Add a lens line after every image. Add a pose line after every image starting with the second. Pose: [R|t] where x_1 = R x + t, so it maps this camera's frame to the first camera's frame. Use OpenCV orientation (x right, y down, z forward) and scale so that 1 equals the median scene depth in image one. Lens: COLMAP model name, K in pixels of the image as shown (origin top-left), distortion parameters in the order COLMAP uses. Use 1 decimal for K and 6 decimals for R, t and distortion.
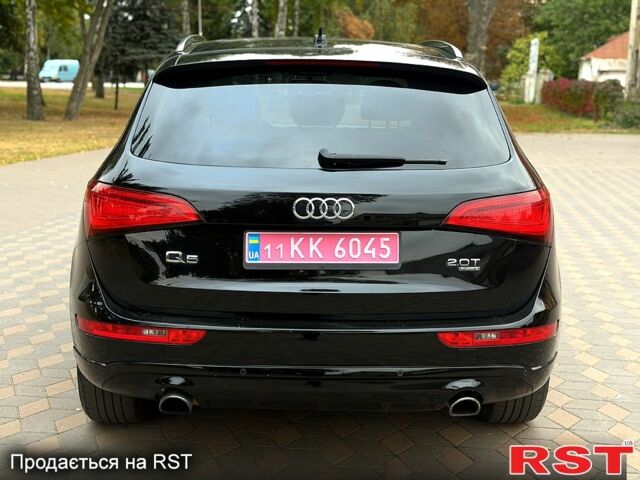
lens RADIAL K [[907.0, 0, 320.0], [0, 907.0, 240.0], [0, 0, 1]] dist [0.166107, -0.335269]
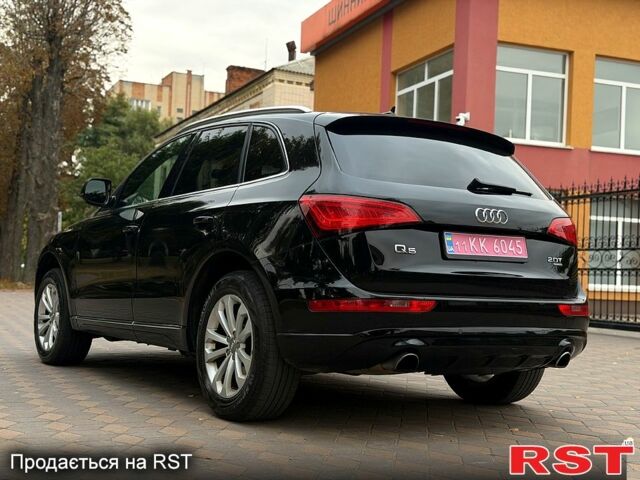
lens RADIAL K [[907.0, 0, 320.0], [0, 907.0, 240.0], [0, 0, 1]] dist [0.166107, -0.335269]
pose [[0.855603, 0.036470, 0.516346, -0.940291], [0.063911, 0.982439, -0.175294, 0.229466], [-0.513672, 0.182983, 0.838247, -0.056119]]
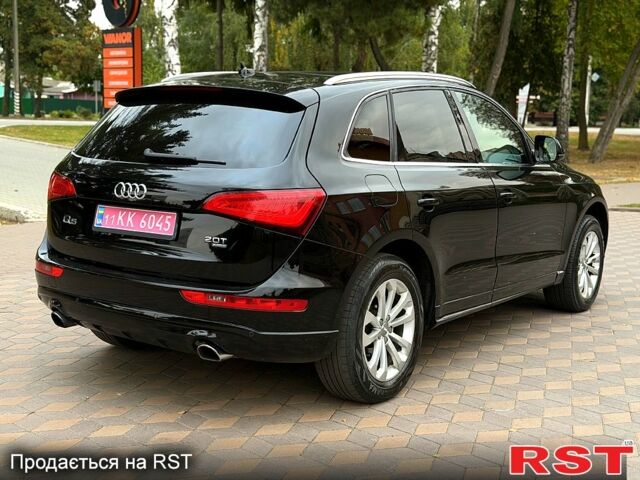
lens RADIAL K [[907.0, 0, 320.0], [0, 907.0, 240.0], [0, 0, 1]] dist [0.166107, -0.335269]
pose [[0.794722, 0.082884, -0.601288, 1.048614], [-0.113145, 0.993499, -0.012595, 0.024117], [0.596335, 0.078042, 0.798933, 0.063327]]
